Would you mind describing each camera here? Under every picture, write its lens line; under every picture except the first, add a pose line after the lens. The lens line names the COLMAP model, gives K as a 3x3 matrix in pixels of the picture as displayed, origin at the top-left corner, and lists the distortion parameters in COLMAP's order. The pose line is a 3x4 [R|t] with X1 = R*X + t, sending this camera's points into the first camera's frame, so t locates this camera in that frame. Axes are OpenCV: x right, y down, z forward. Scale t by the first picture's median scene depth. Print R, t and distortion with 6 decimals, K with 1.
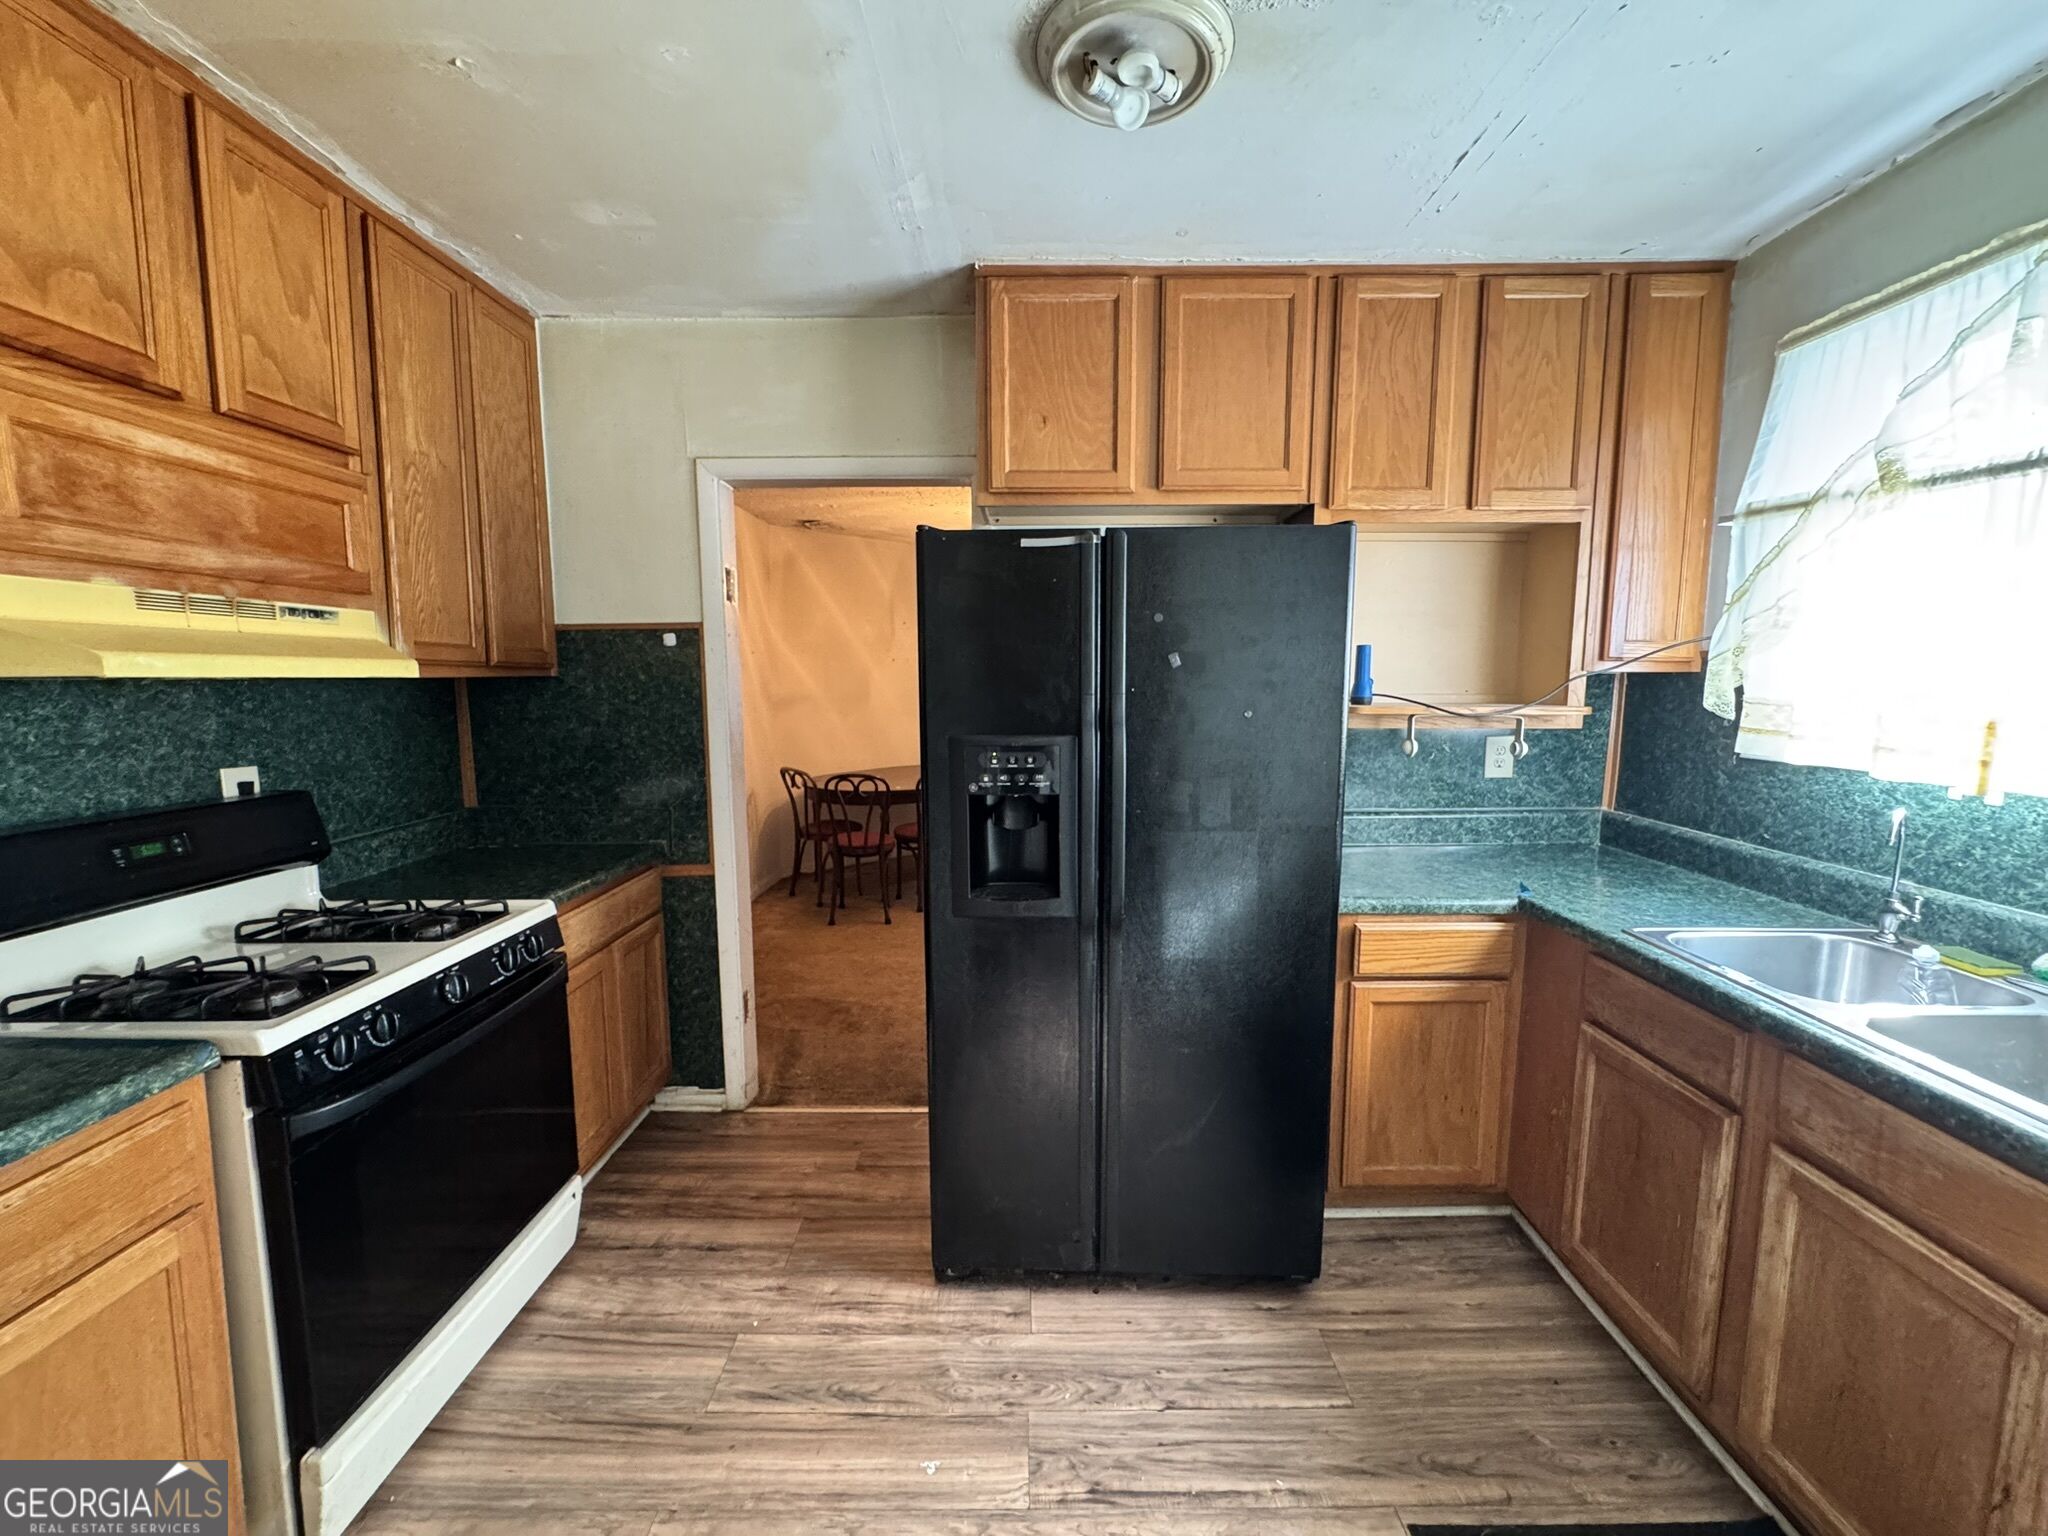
lens RADIAL K [[818.2, 0, 1024.0], [0, 818.2, 768.0], [0, 0, 1]] dist [-0.003959, 0.000681]
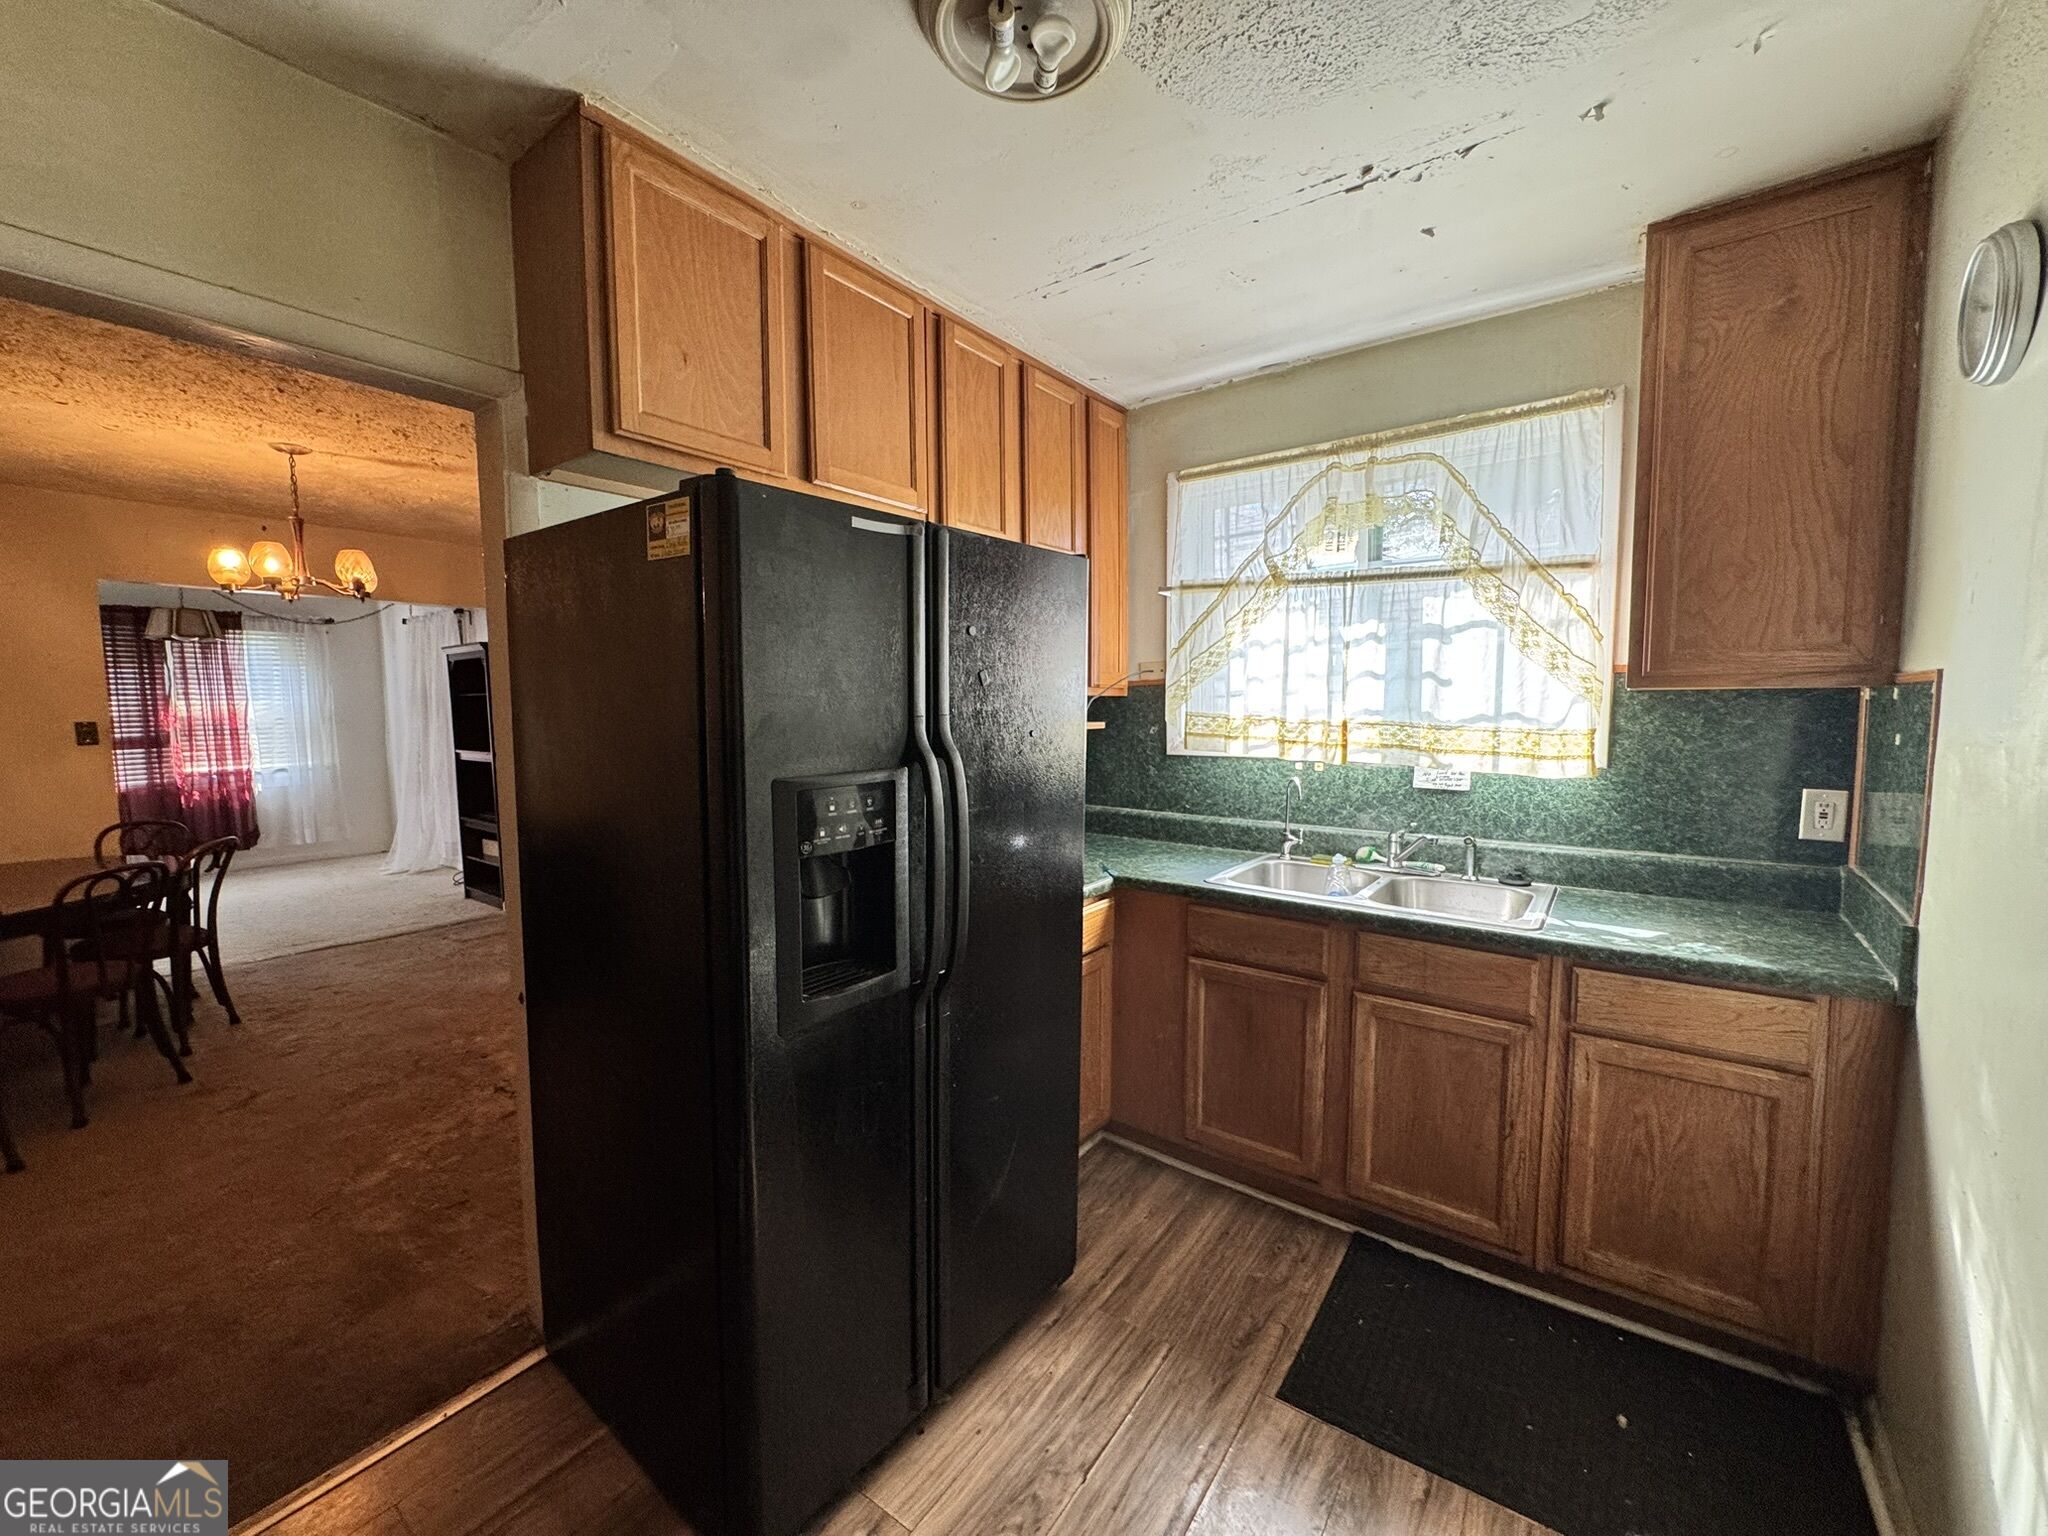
lens RADIAL K [[818.2, 0, 1024.0], [0, 818.2, 768.0], [0, 0, 1]] dist [-0.003959, 0.000681]
pose [[0.588338, -0.066189, 0.805901, -0.510124], [0.095523, 0.995355, 0.012013, -0.035548], [-0.802953, 0.069914, 0.591928, 0.401213]]
